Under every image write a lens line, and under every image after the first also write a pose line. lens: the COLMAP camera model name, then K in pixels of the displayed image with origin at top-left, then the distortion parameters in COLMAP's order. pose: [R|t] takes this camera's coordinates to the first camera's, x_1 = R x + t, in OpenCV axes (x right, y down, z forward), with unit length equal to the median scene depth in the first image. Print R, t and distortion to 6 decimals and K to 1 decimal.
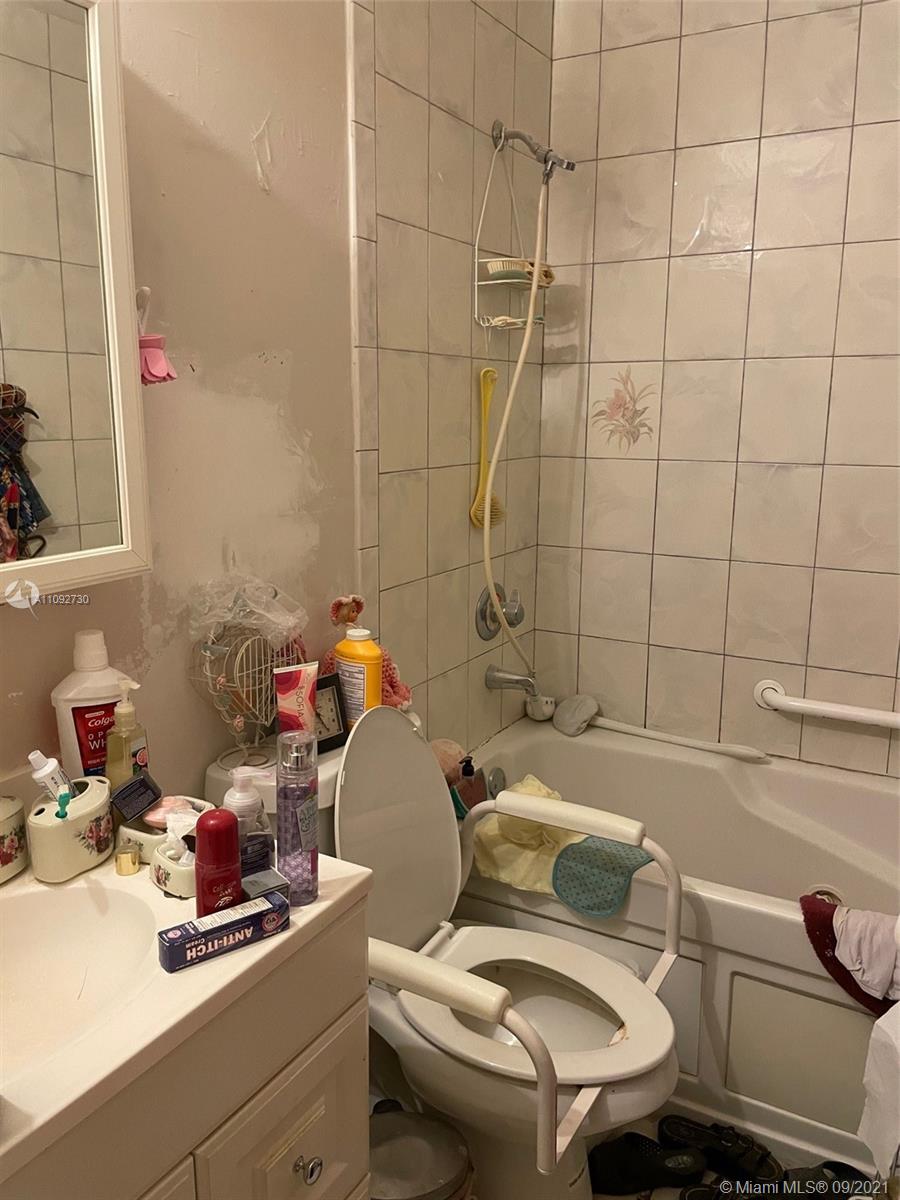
lens RADIAL K [[924.5, 0, 440.3], [0, 924.5, 592.5], [0, 0, 1]] dist [0.060599, -0.086612]
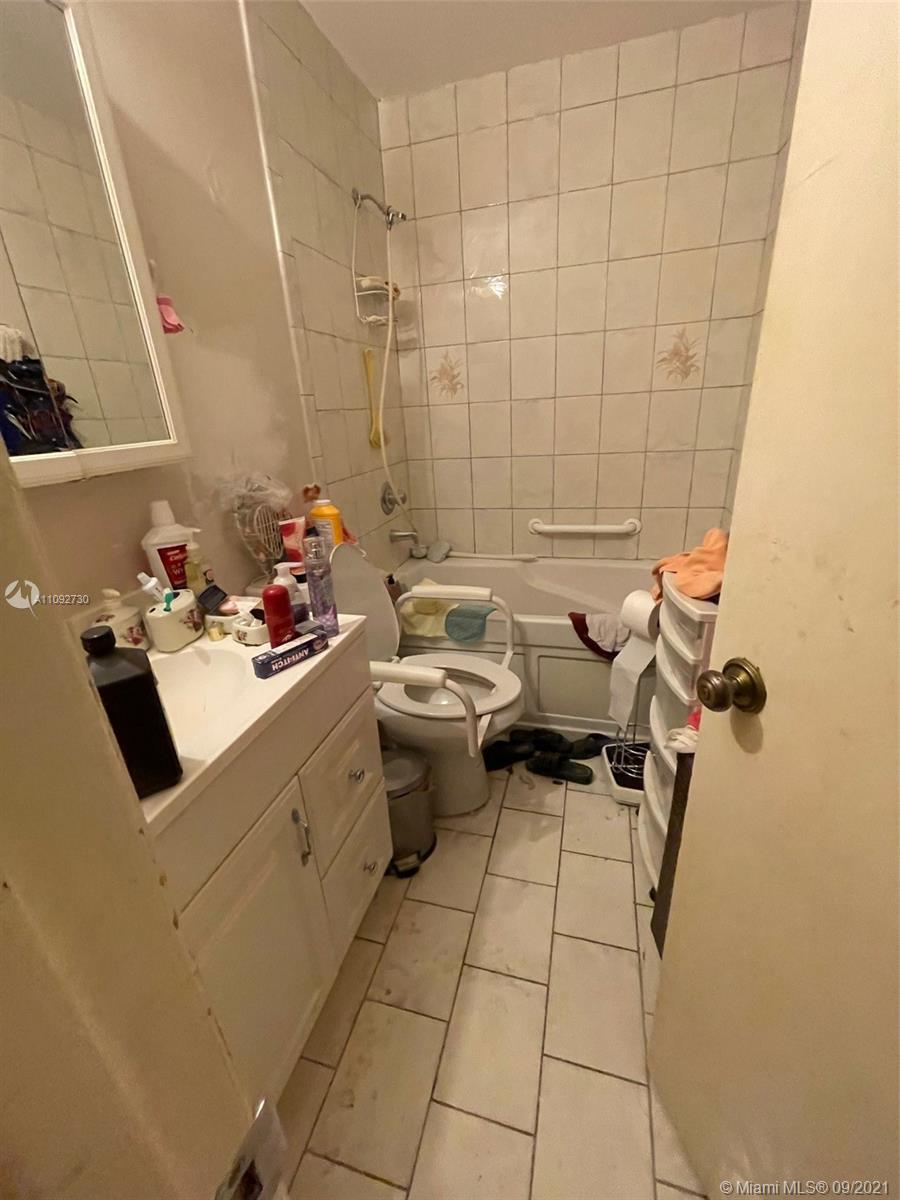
lens RADIAL K [[486.1, 0, 452.3], [0, 486.1, 598.8], [0, 0, 1]] dist [-0.006724, 0.000549]
pose [[0.965940, -0.145378, 0.214070, -0.075422], [0.109066, 0.978923, 0.172666, 0.088937], [-0.234660, -0.143437, 0.961437, 0.060496]]
